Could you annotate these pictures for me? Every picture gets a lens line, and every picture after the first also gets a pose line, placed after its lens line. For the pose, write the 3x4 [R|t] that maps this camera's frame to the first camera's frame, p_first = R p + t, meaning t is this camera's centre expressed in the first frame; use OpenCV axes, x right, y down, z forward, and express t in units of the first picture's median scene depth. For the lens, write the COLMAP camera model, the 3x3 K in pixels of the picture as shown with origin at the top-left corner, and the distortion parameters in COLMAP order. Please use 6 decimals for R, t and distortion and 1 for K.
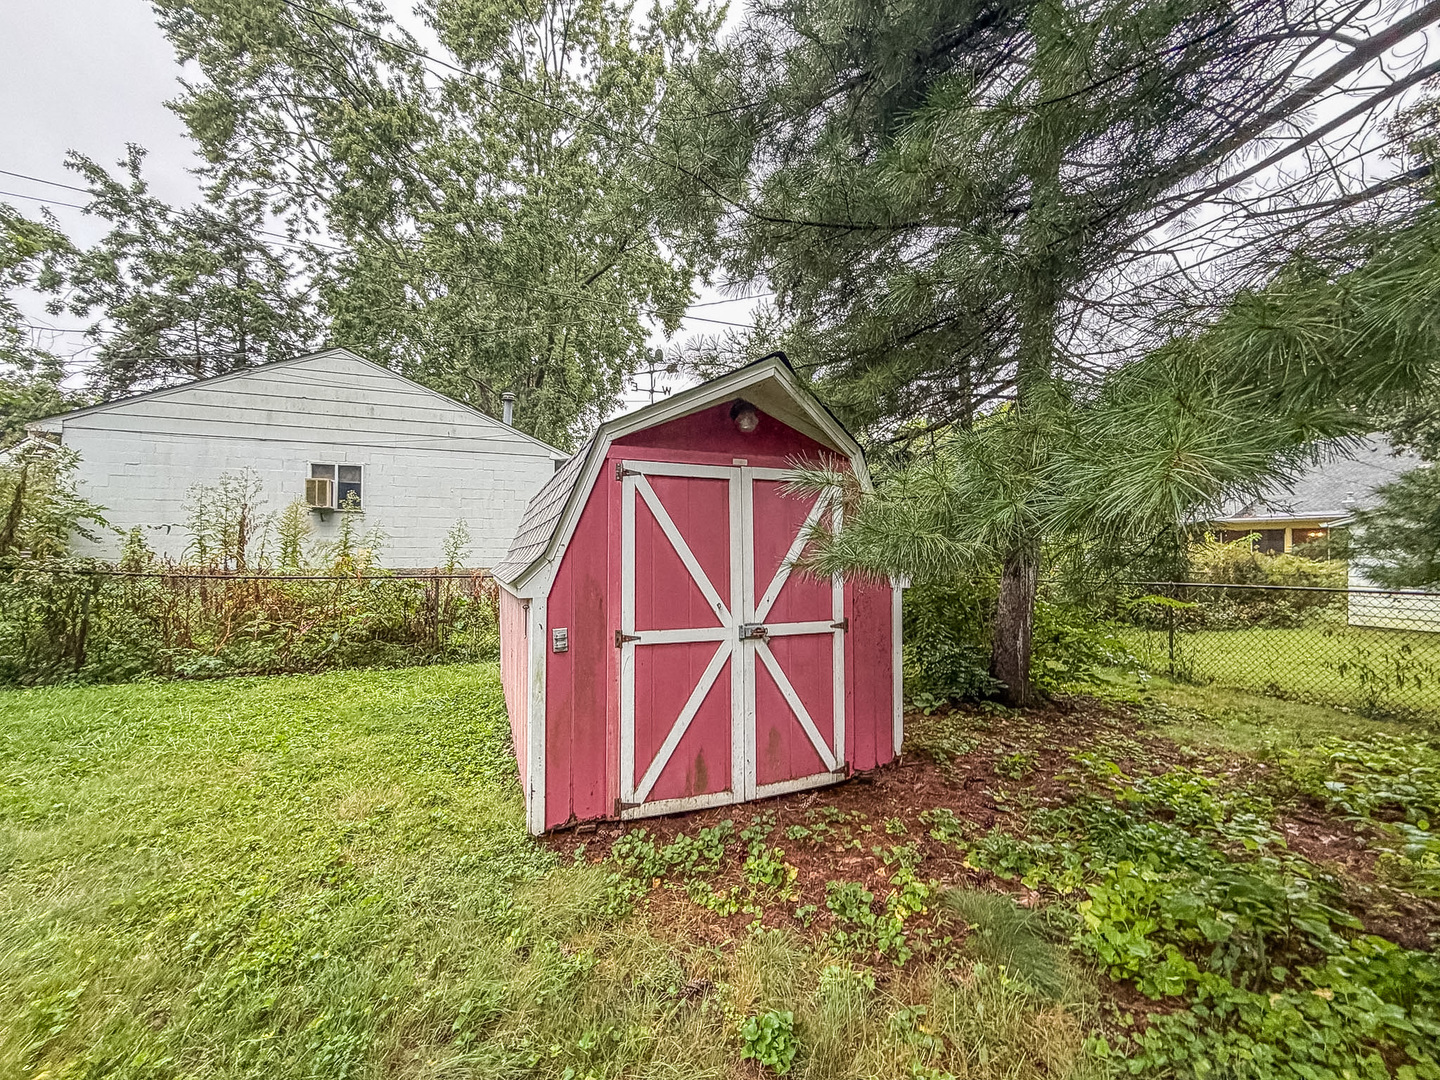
lens RADIAL K [[599.3, 0, 719.8], [0, 599.3, 540.0], [0, 0, 1]] dist [-0.001239, -0.000240]
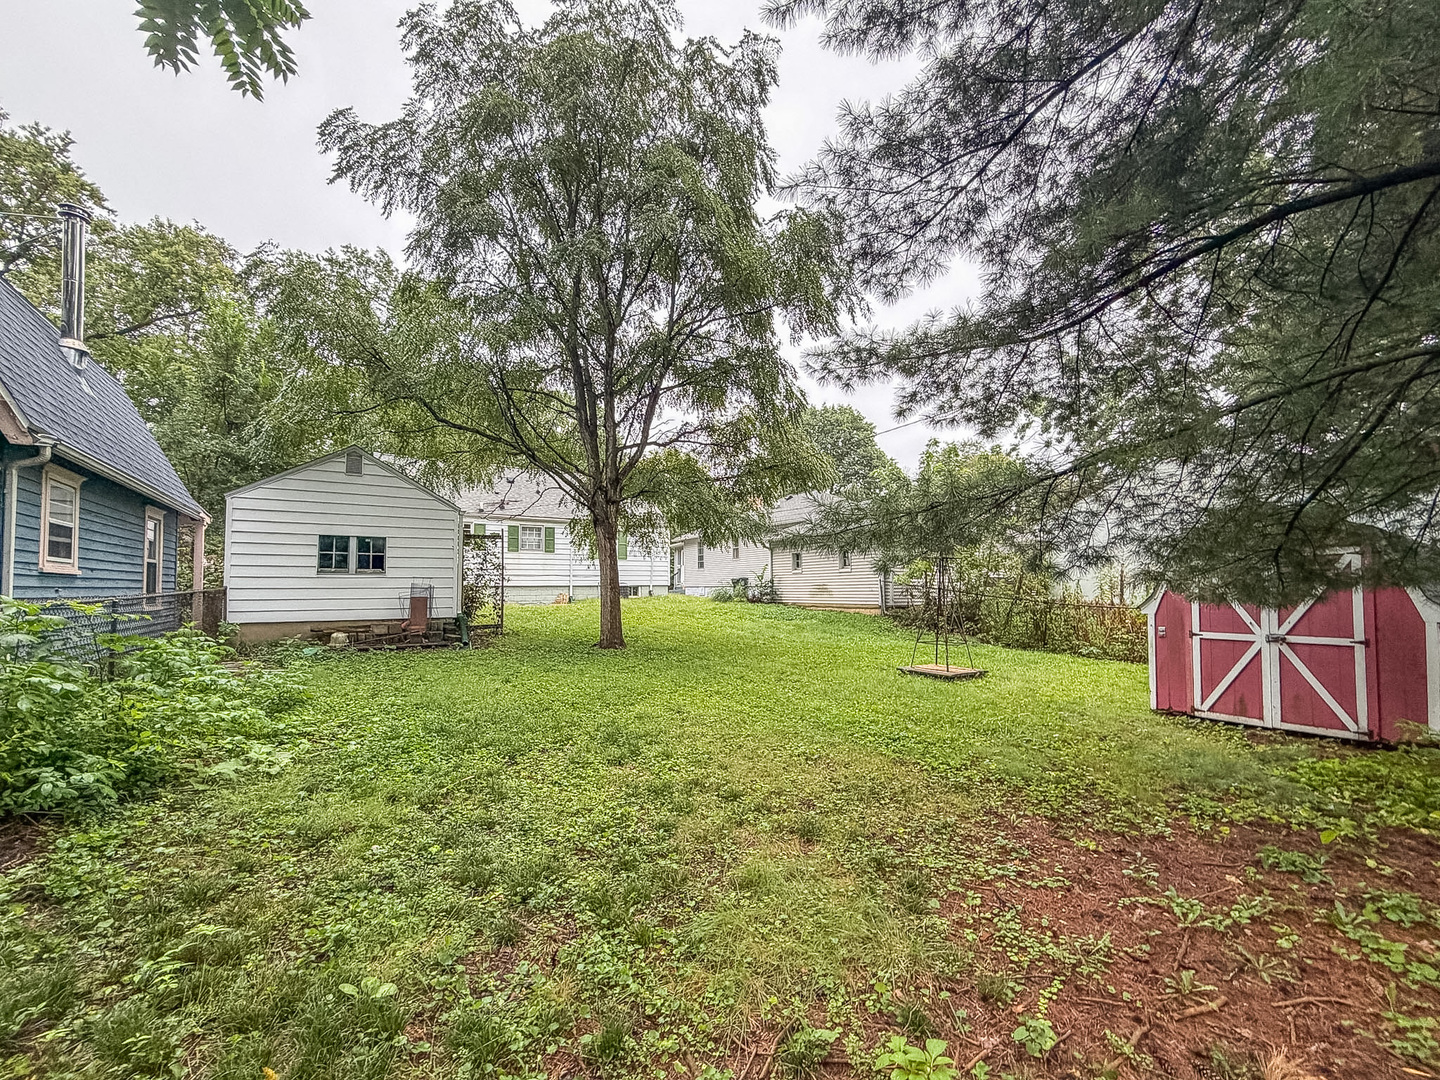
lens RADIAL K [[599.3, 0, 719.8], [0, 599.3, 540.0], [0, 0, 1]] dist [-0.001239, -0.000240]
pose [[0.192931, -0.080059, -0.977941, 1.556897], [0.015458, 0.996790, -0.078552, -0.032989], [0.981091, 0.000038, 0.193549, -1.051689]]
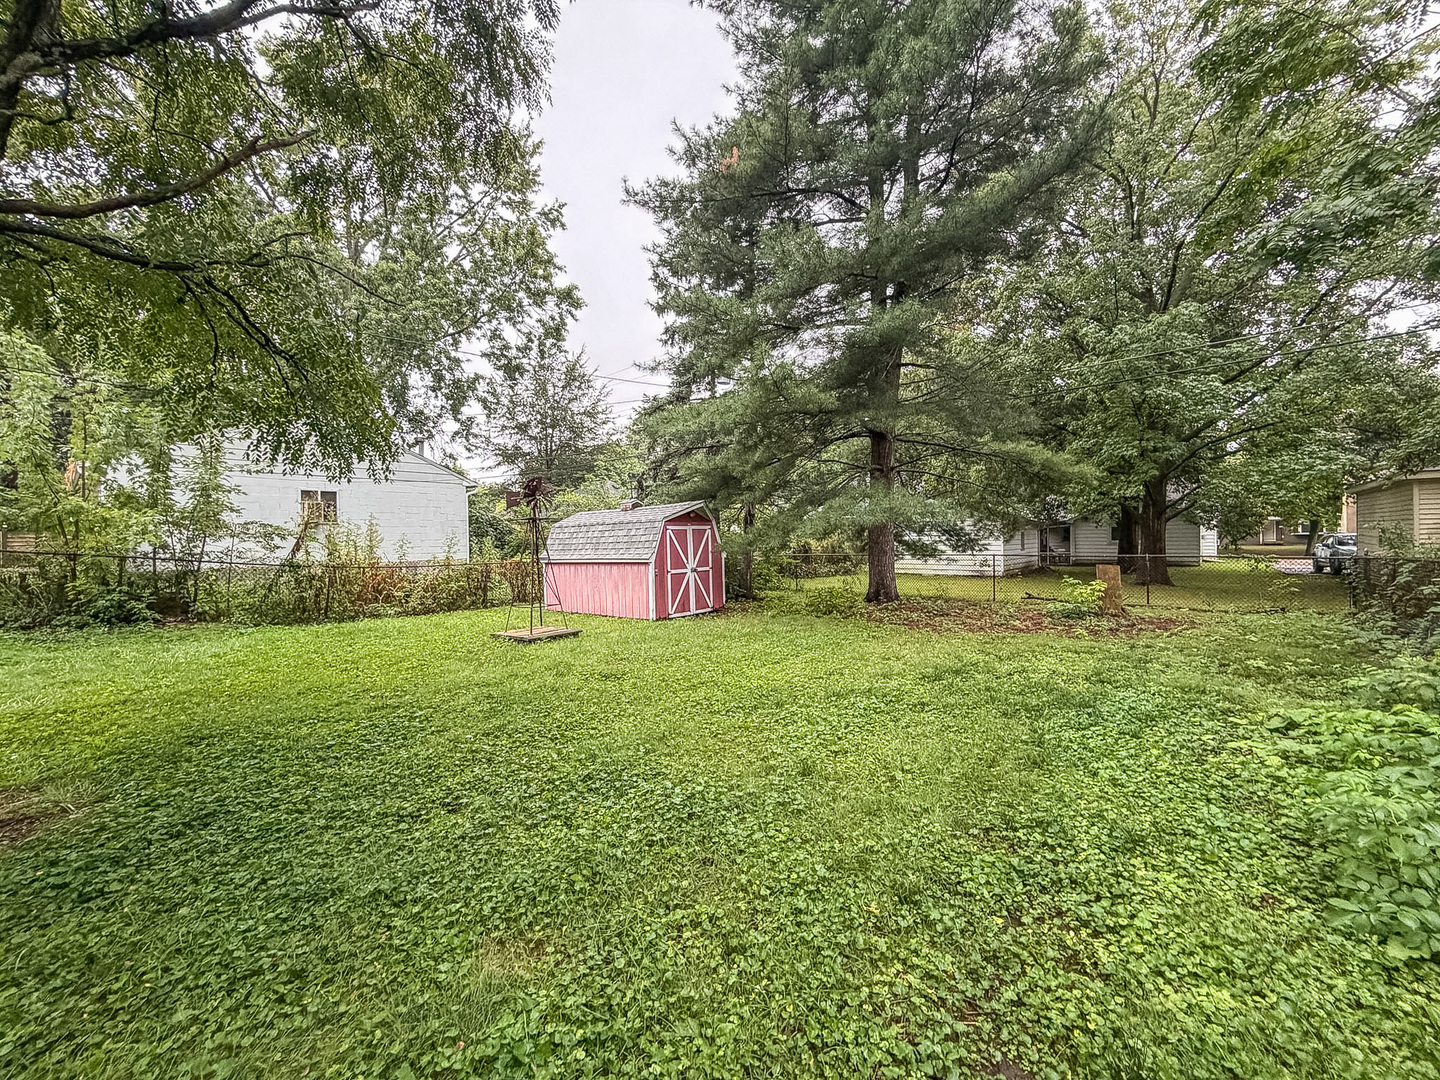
lens RADIAL K [[599.3, 0, 719.8], [0, 599.3, 540.0], [0, 0, 1]] dist [-0.001239, -0.000240]
pose [[0.886618, -0.024368, 0.461860, -1.505291], [0.012831, 0.999523, 0.028104, -0.135544], [-0.462324, -0.018992, 0.886507, -2.363107]]
